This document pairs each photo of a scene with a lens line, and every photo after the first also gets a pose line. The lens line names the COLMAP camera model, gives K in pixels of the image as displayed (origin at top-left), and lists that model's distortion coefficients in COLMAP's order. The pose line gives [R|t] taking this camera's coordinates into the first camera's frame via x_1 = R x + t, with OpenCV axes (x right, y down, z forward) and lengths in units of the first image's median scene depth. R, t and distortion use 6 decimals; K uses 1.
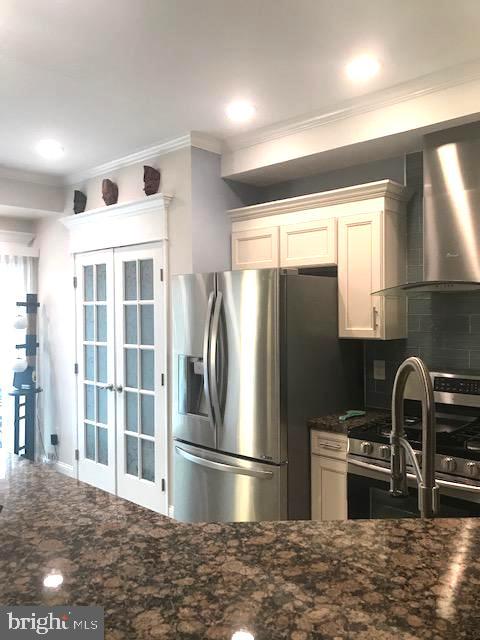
lens RADIAL K [[536.8, 0, 225.6], [0, 536.8, 319.2], [0, 0, 1]] dist [0.013131, 0.014173]
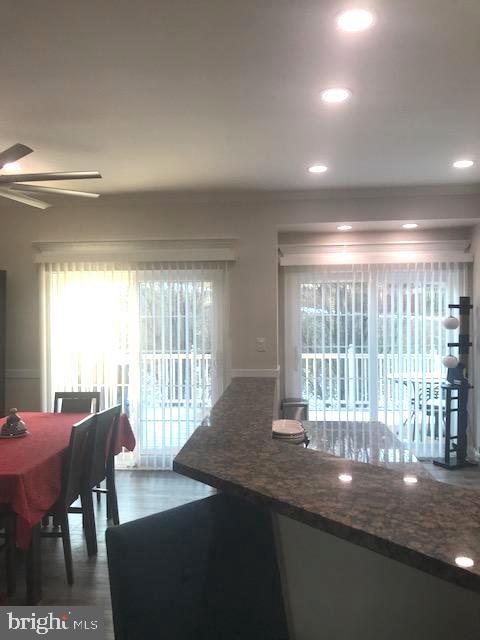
lens RADIAL K [[536.8, 0, 225.6], [0, 536.8, 319.2], [0, 0, 1]] dist [0.013131, 0.014173]
pose [[0.606224, 0.011444, -0.795211, 0.216974], [-0.013478, 0.999901, 0.004115, 0.000118], [0.795179, 0.008224, 0.606318, -0.037605]]
